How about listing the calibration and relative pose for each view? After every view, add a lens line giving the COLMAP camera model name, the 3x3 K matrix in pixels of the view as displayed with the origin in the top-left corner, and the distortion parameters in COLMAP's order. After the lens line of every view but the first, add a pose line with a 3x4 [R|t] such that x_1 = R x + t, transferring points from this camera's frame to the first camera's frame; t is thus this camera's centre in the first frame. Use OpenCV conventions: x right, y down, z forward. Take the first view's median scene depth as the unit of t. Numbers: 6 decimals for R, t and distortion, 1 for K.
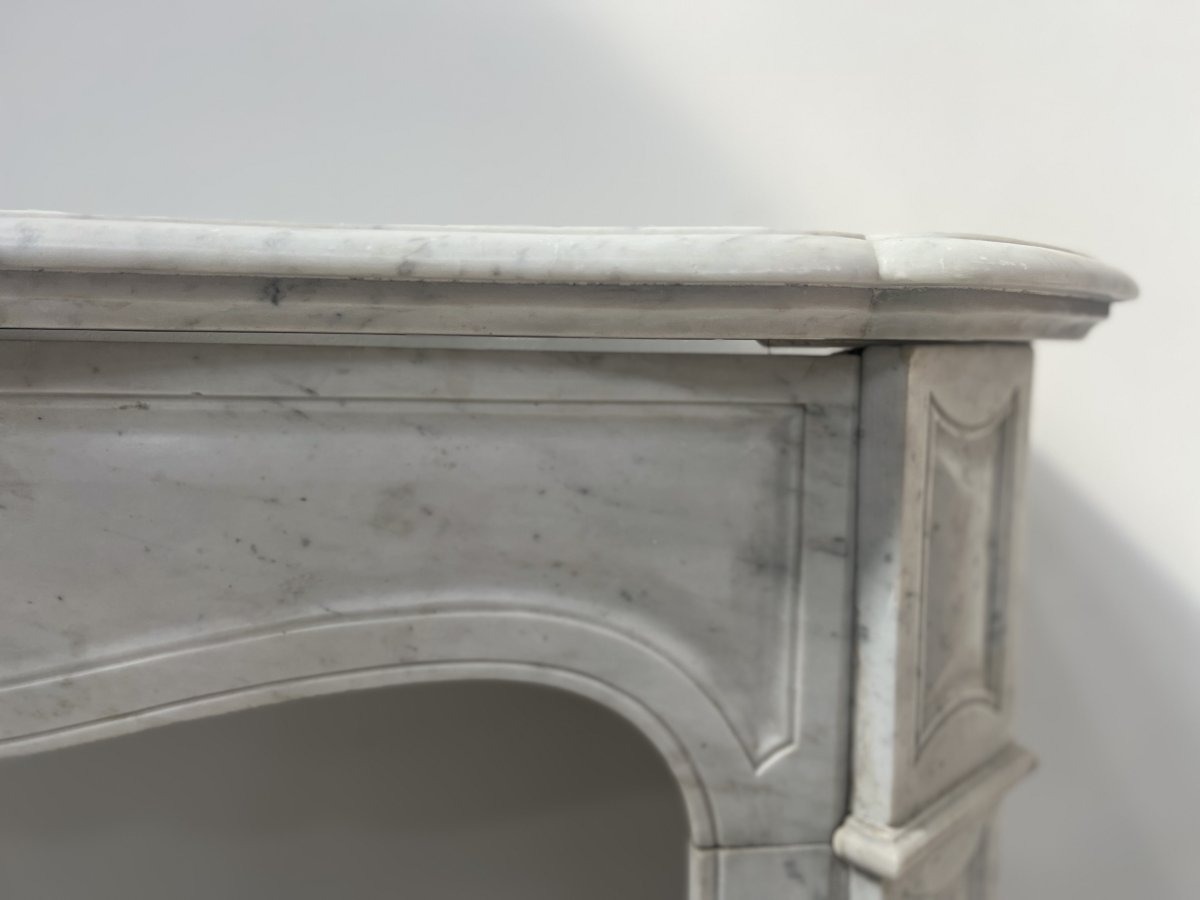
lens RADIAL K [[901.4, 0, 604.8], [0, 901.4, 453.7], [0, 0, 1]] dist [0.049237, -0.071897]
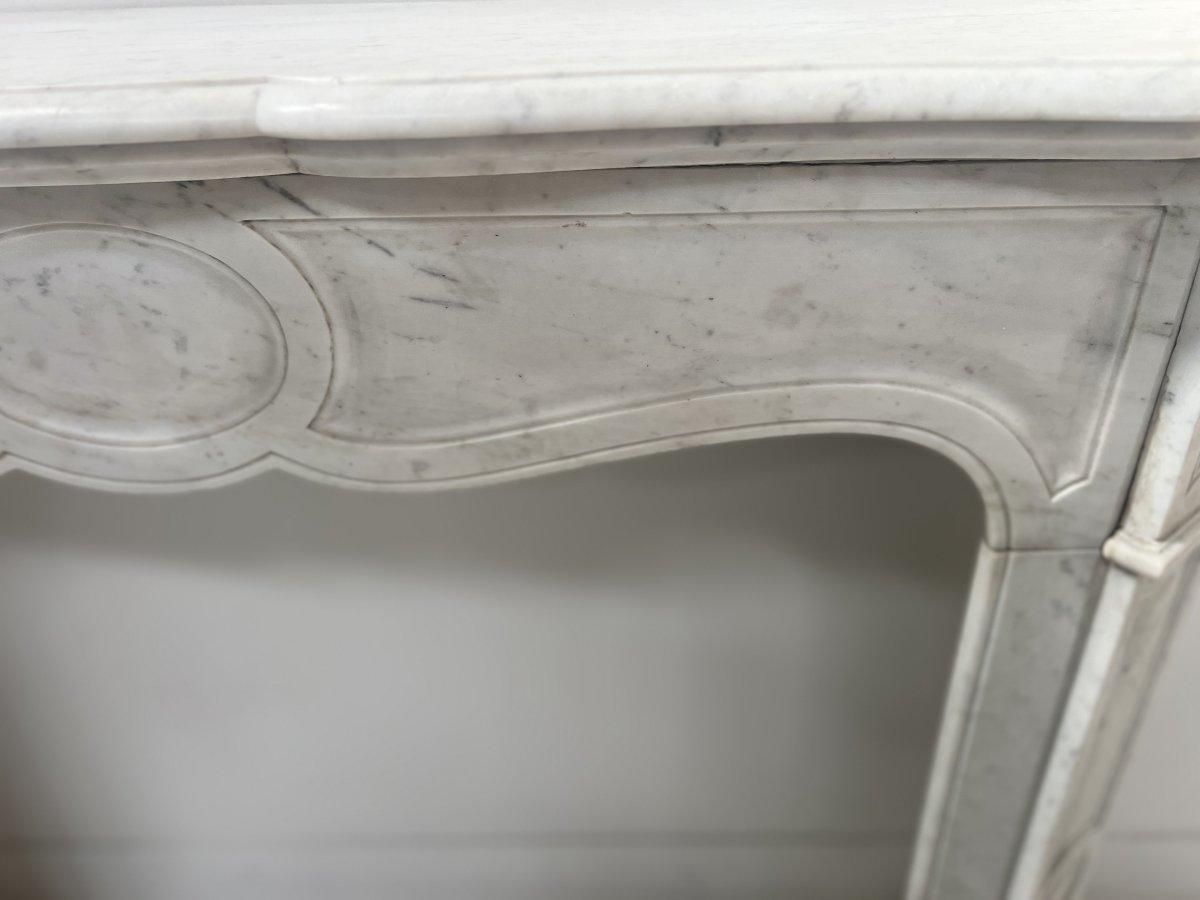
lens RADIAL K [[915.1, 0, 600.0], [0, 915.1, 450.0], [0, 0, 1]] dist [0.048608, -0.065995]
pose [[0.995458, 0.013223, -0.094275, -0.349431], [0.026324, 0.913458, 0.406081, -0.255721], [0.091486, -0.406718, 0.908961, -0.196106]]
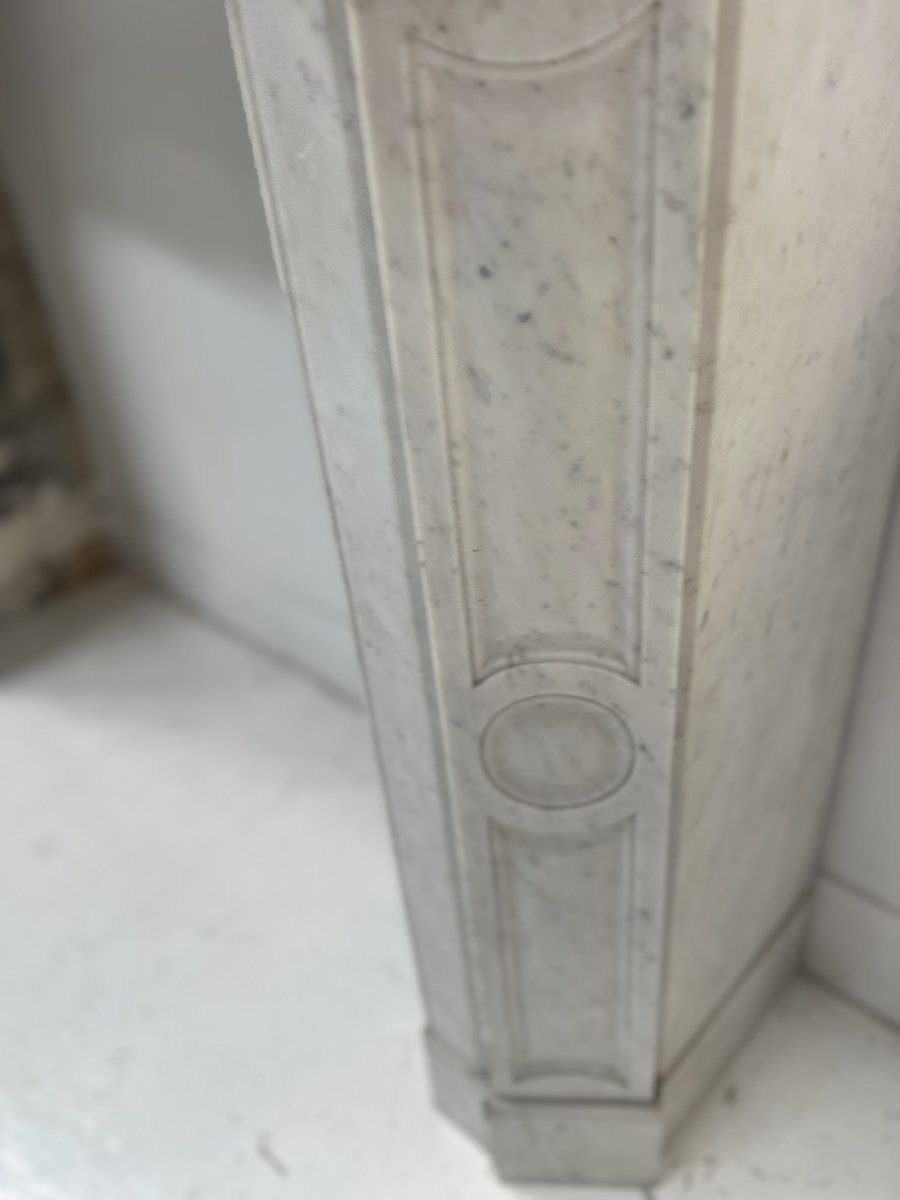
lens RADIAL K [[901.4, 0, 447.7], [0, 901.4, 605.7], [0, 0, 1]] dist [0.049237, -0.071897]
pose [[0.672598, 0.367078, -0.642547, 1.107985], [0.000496, 0.868073, 0.496437, 0.571270], [0.740008, -0.334221, 0.583681, 0.455541]]
